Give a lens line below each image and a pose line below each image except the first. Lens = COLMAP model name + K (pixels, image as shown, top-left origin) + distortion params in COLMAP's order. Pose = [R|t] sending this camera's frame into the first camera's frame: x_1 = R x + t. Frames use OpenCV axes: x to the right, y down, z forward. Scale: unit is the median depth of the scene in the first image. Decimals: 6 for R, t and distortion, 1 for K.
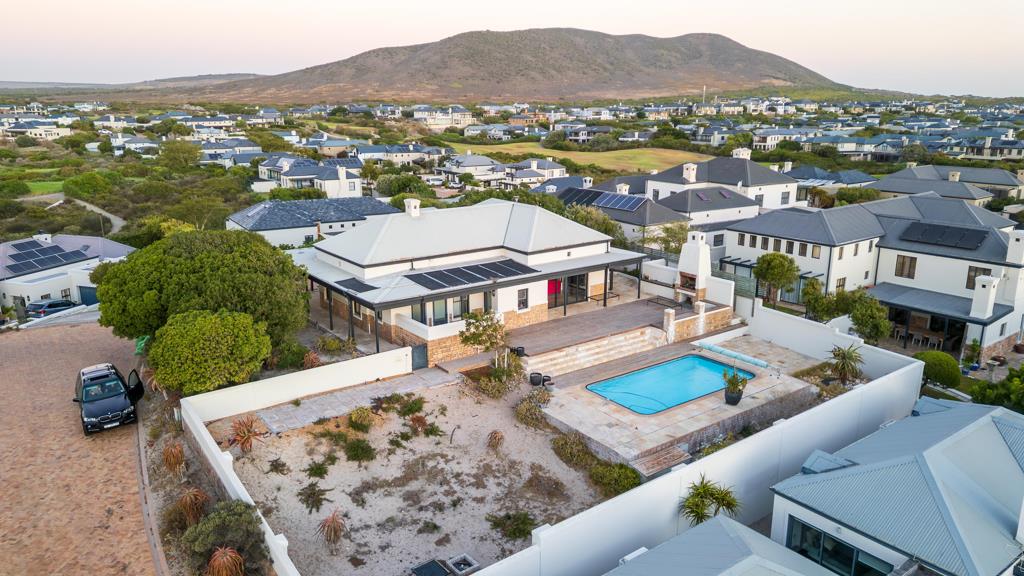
lens RADIAL K [[717.6, 0, 514.3], [0, 717.6, 252.8], [0, 0, 1]] dist [0.104040, -0.103143]
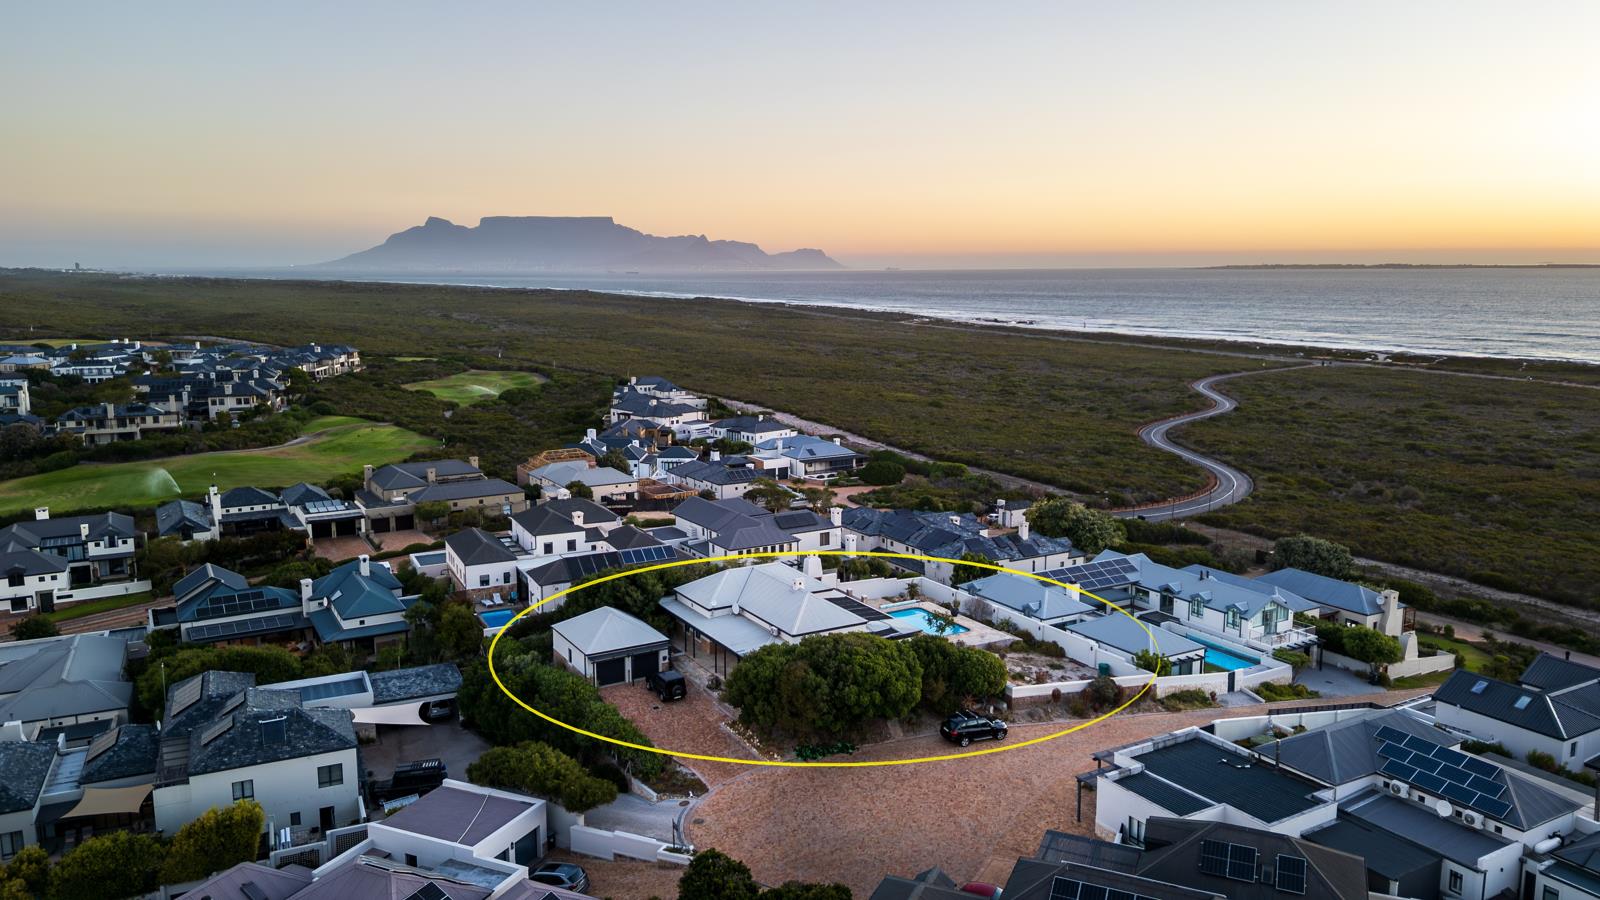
lens RADIAL K [[1156.7, 0, 800.0], [0, 1156.7, 450.0], [0, 0, 1]] dist [0.075606, -0.003439]
pose [[0.119671, -0.156945, 0.980330, -0.476395], [0.205557, 0.969947, 0.130190, -0.125764], [-0.971301, 0.185934, 0.148335, 0.142179]]
